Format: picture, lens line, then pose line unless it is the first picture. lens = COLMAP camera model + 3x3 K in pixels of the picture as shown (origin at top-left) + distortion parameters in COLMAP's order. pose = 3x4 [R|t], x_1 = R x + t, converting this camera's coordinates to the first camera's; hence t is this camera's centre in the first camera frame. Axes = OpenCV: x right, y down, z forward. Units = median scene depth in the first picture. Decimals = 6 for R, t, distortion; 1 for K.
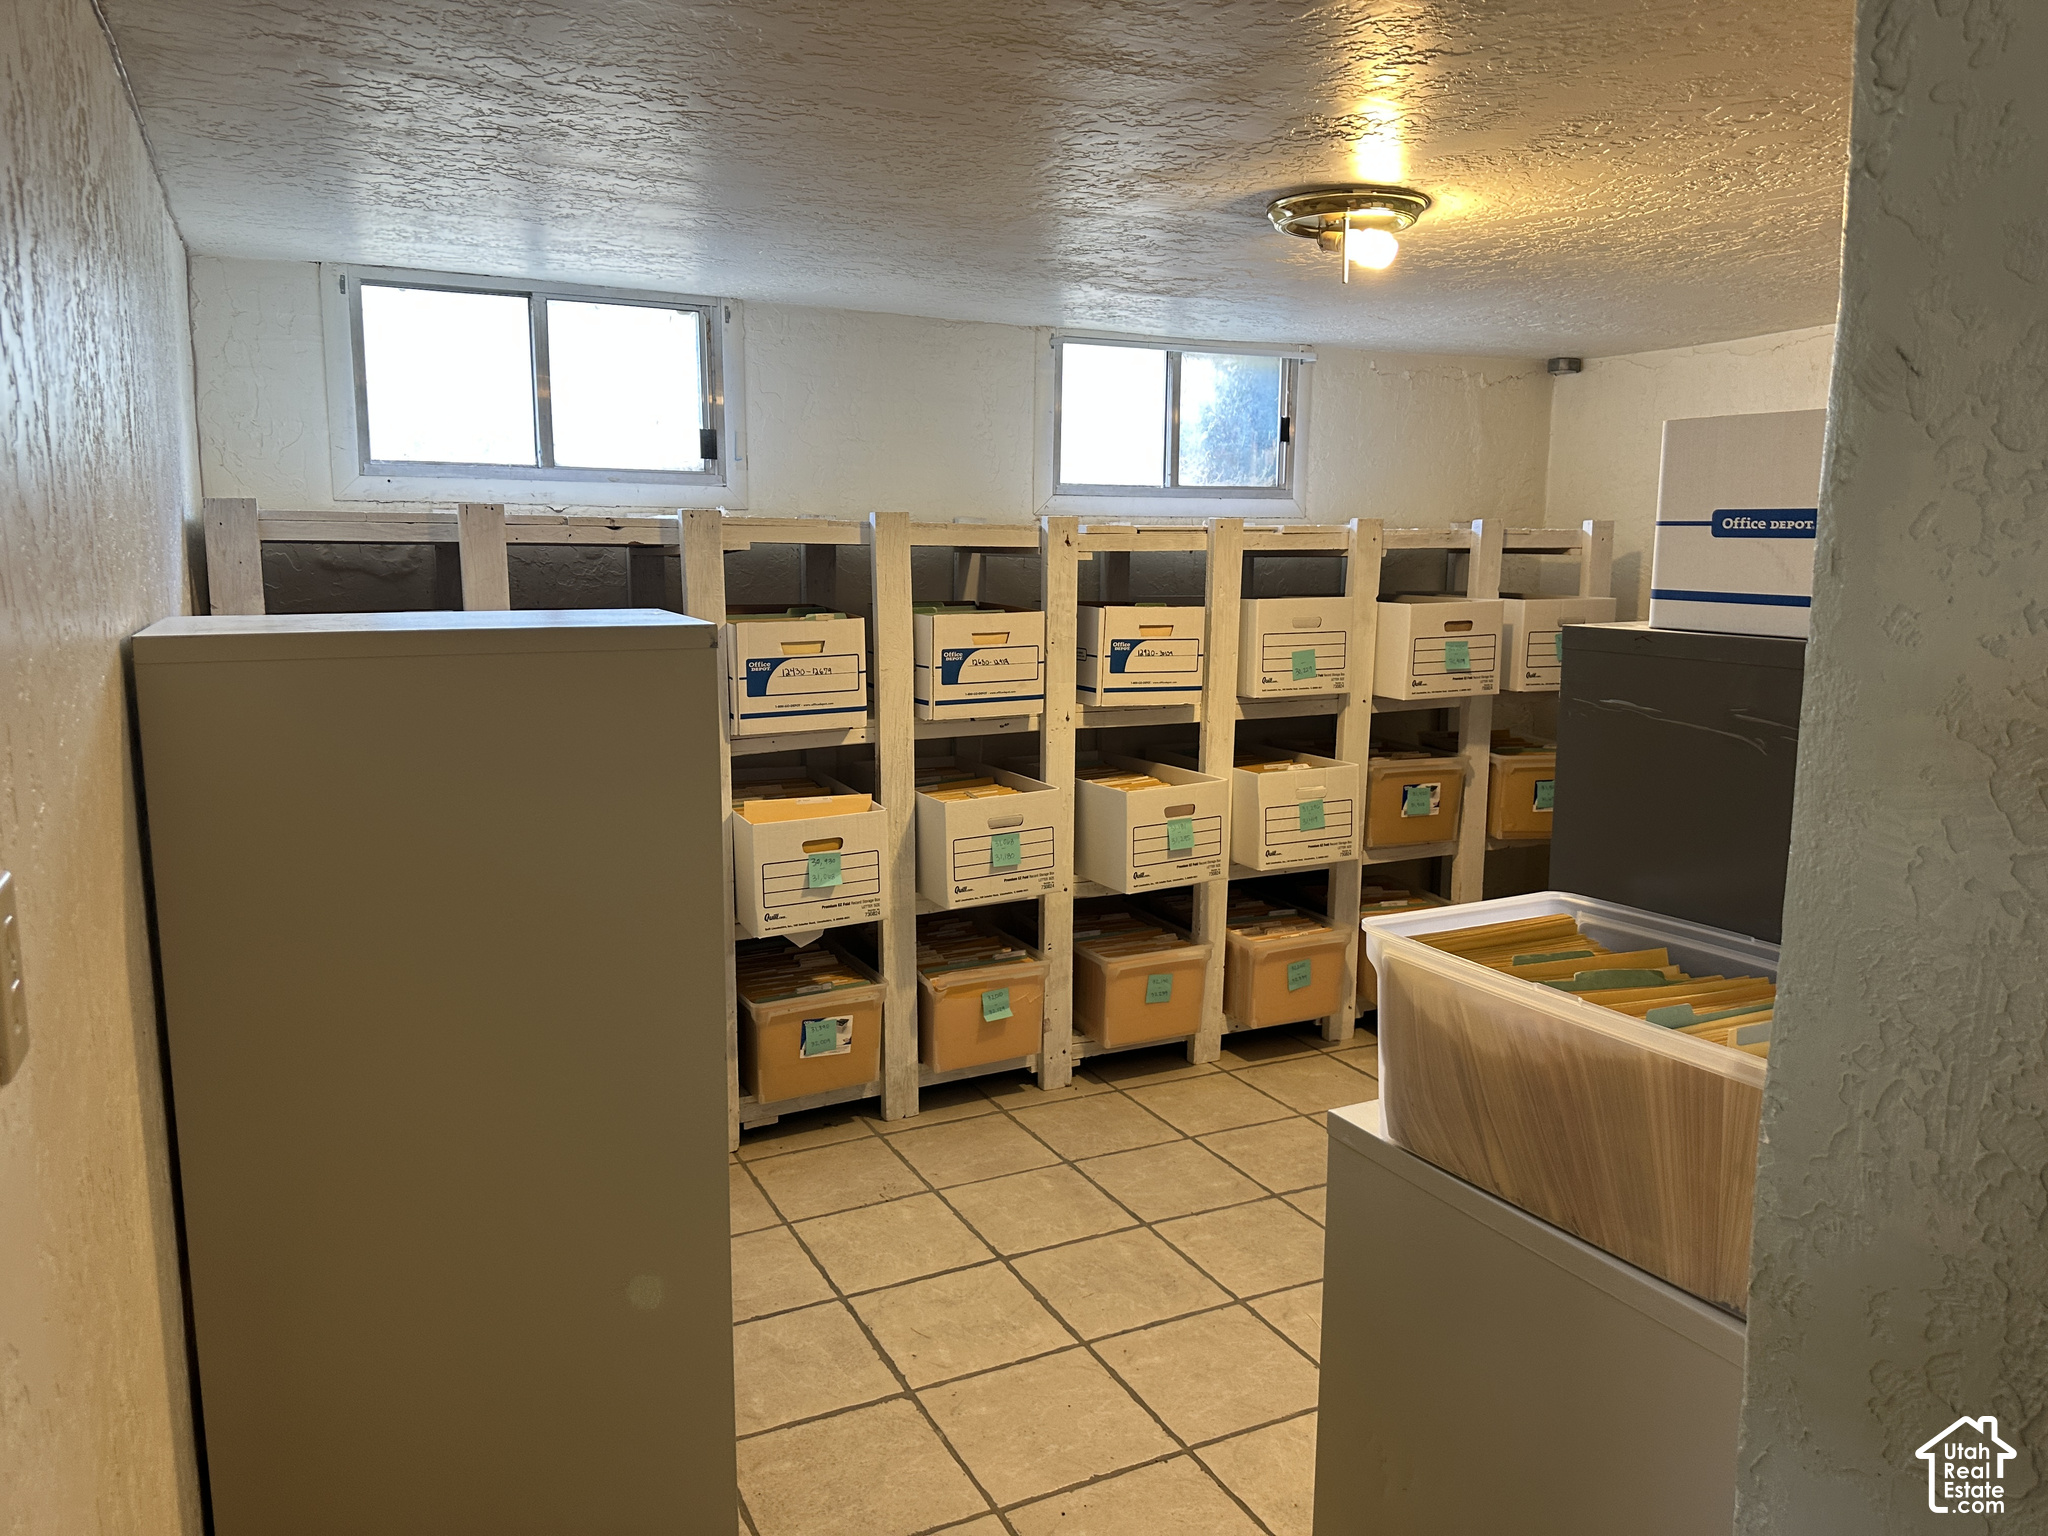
lens RADIAL K [[1455.9, 0, 1019.4], [0, 1455.9, 767.7], [0, 0, 1]] dist [0.023471, -0.009817]
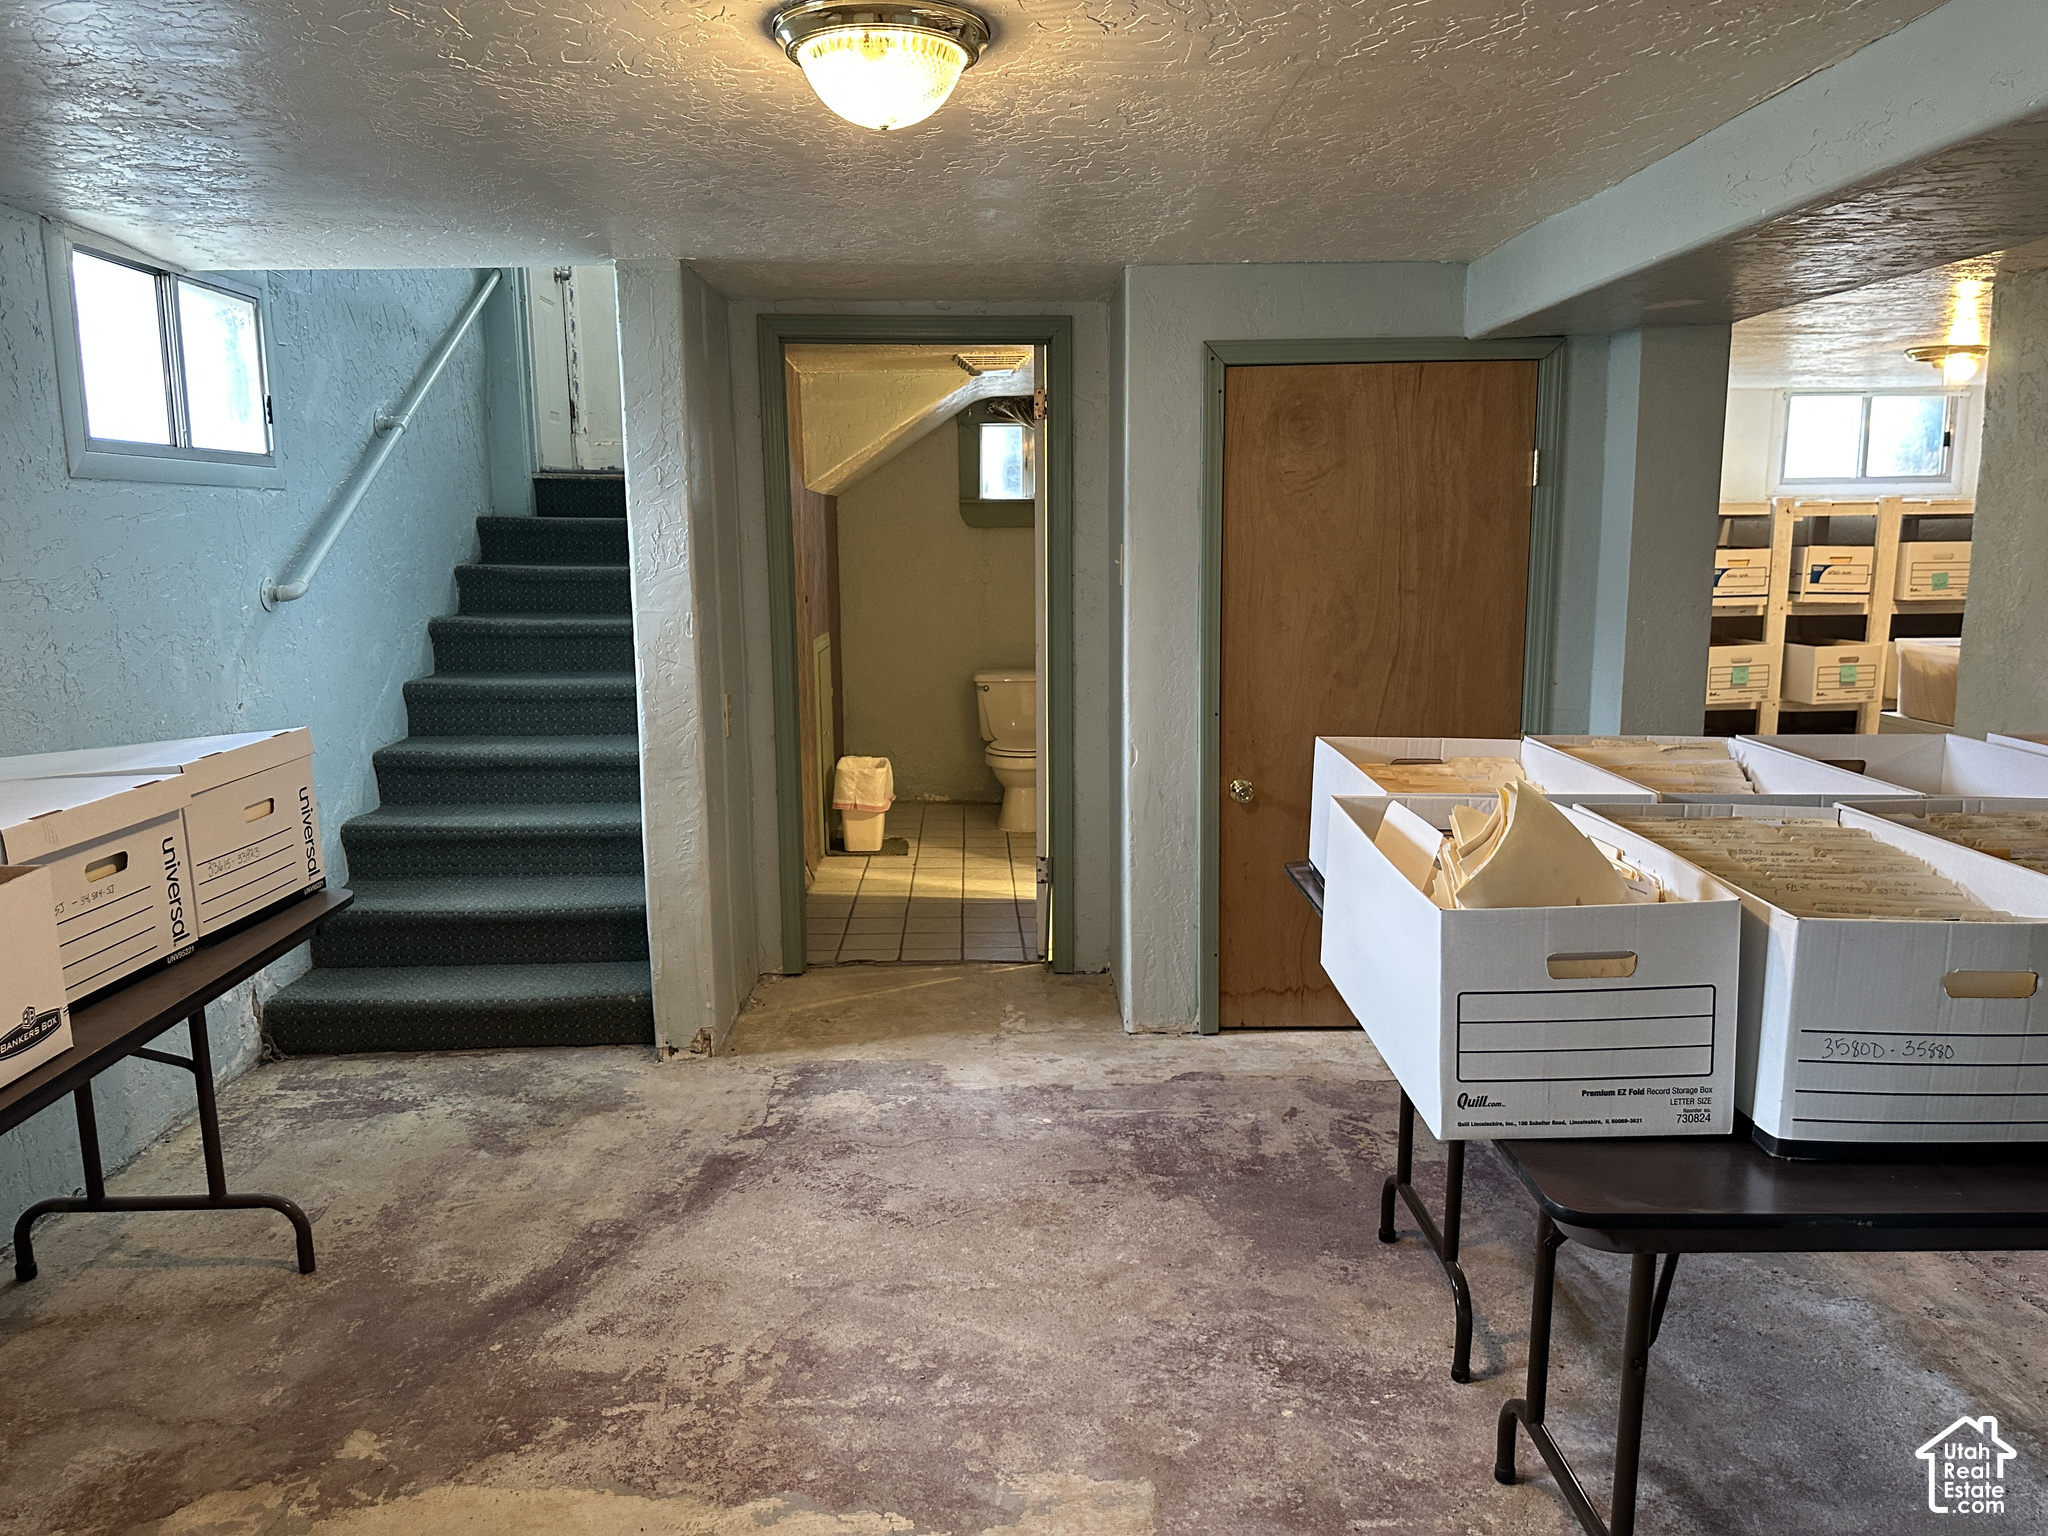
lens RADIAL K [[1455.9, 0, 1028.1], [0, 1455.9, 751.6], [0, 0, 1]] dist [0.023471, -0.009817]
pose [[0.904047, 0.057737, -0.423517, -0.032174], [-0.056519, 0.998282, 0.015446, 0.165917], [0.423681, 0.009973, 0.905757, -1.030326]]
